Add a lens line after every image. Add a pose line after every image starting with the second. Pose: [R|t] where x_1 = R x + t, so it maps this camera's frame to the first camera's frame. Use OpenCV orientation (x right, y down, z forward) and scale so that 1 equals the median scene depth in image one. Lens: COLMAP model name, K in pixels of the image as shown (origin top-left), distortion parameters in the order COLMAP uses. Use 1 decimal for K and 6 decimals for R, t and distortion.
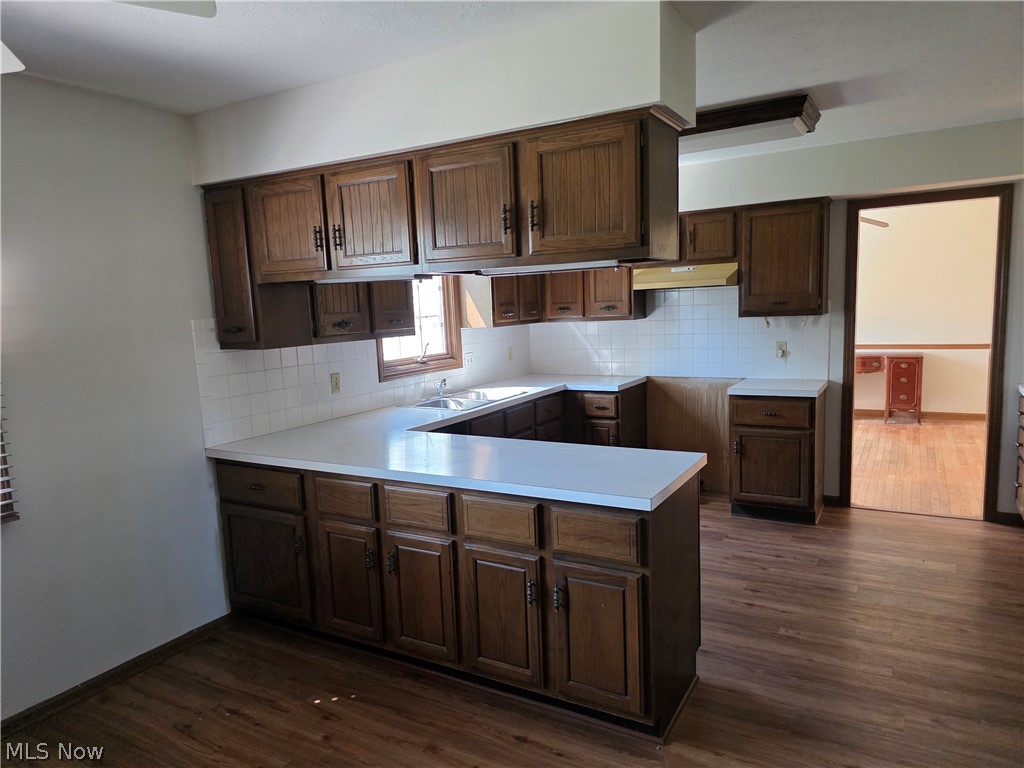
lens RADIAL K [[690.7, 0, 512.0], [0, 690.7, 384.0], [0, 0, 1]] dist [0.073398, -0.071267]
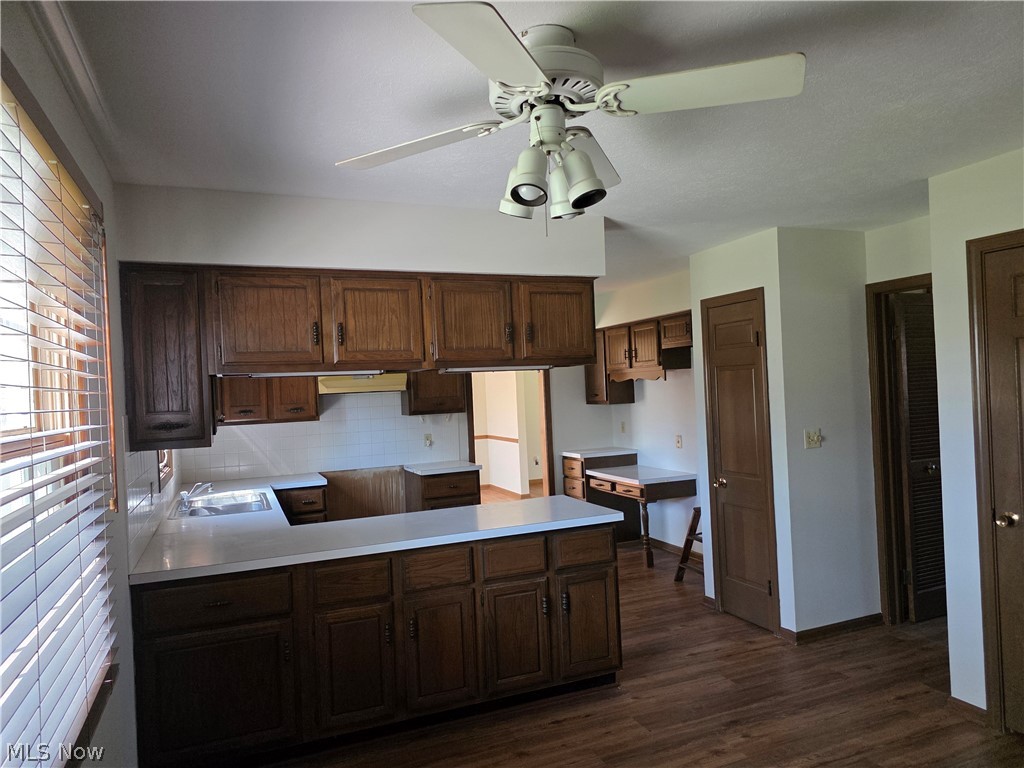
lens RADIAL K [[675.2, 0, 522.8], [0, 675.2, 381.8], [0, 0, 1]] dist [0.082158, -0.061517]
pose [[0.605011, 0.023169, 0.795880, -0.601718], [0.114029, 0.986752, -0.115407, 0.011065], [-0.788010, 0.160576, 0.594353, 0.103639]]
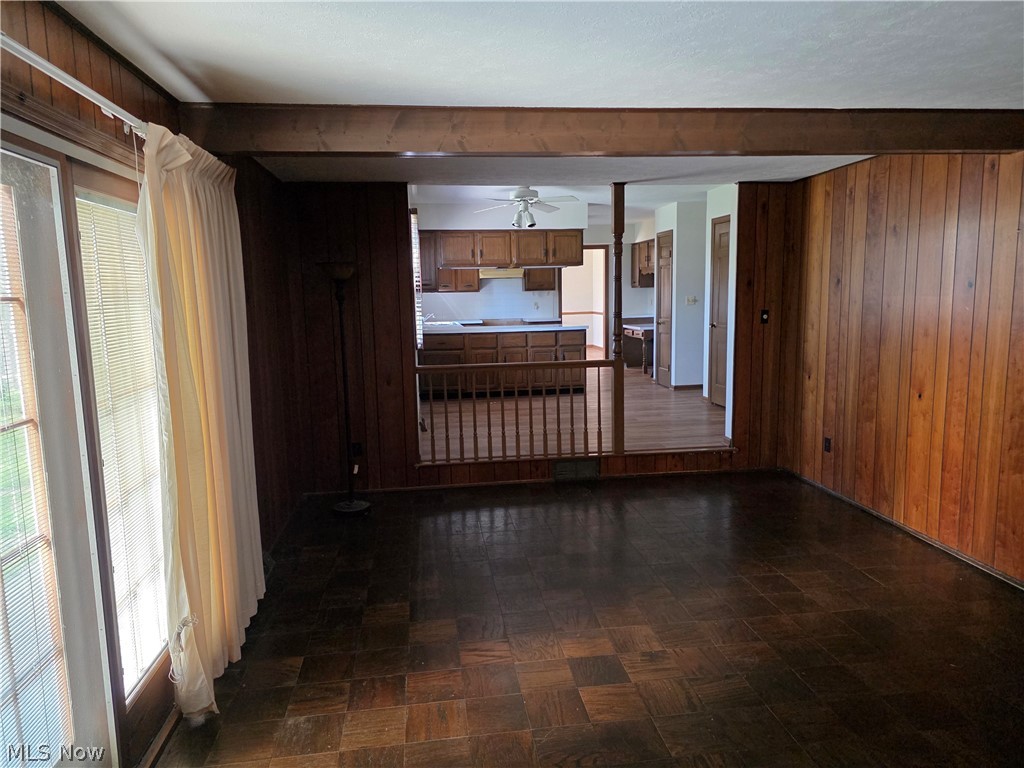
lens RADIAL K [[690.7, 0, 512.0], [0, 690.7, 384.0], [0, 0, 1]] dist [0.073398, -0.071267]
pose [[0.796257, -0.057502, 0.602220, -1.303049], [0.062695, 0.997956, 0.012392, 0.213634], [-0.601701, 0.027889, 0.798234, -0.965308]]
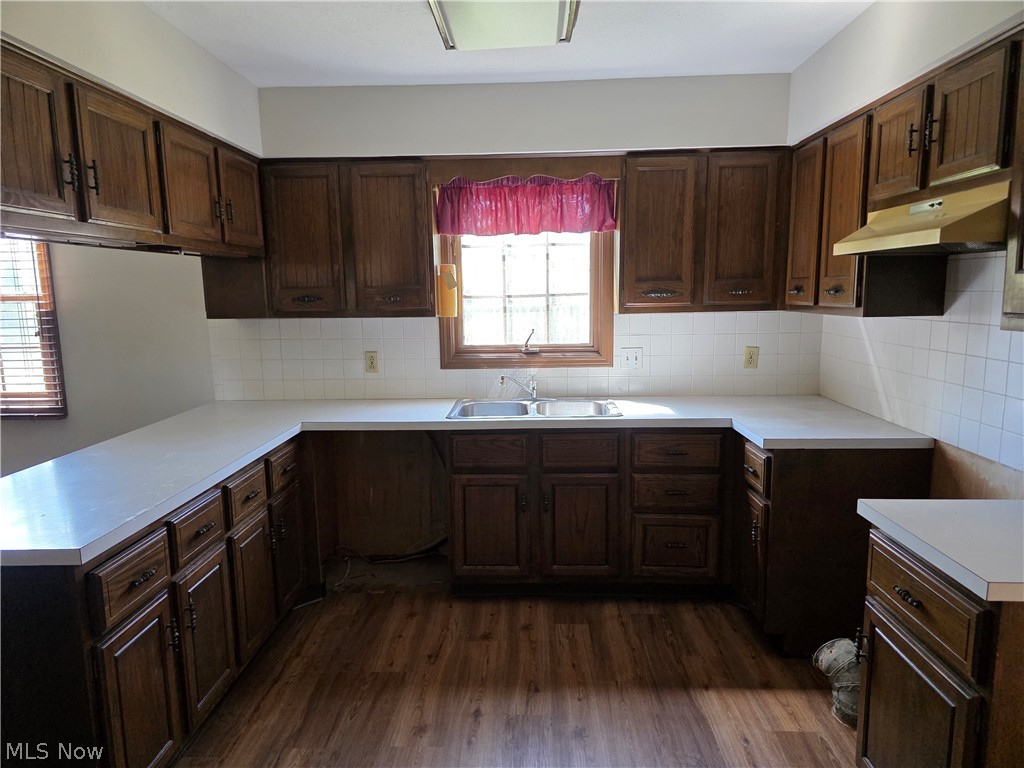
lens RADIAL K [[690.7, 0, 512.0], [0, 690.7, 384.0], [0, 0, 1]] dist [0.073398, -0.071267]
pose [[0.471429, 0.154154, -0.868327, 0.593781], [-0.106339, 0.987357, 0.117552, -0.093358], [0.875469, 0.036919, 0.481862, 0.658764]]
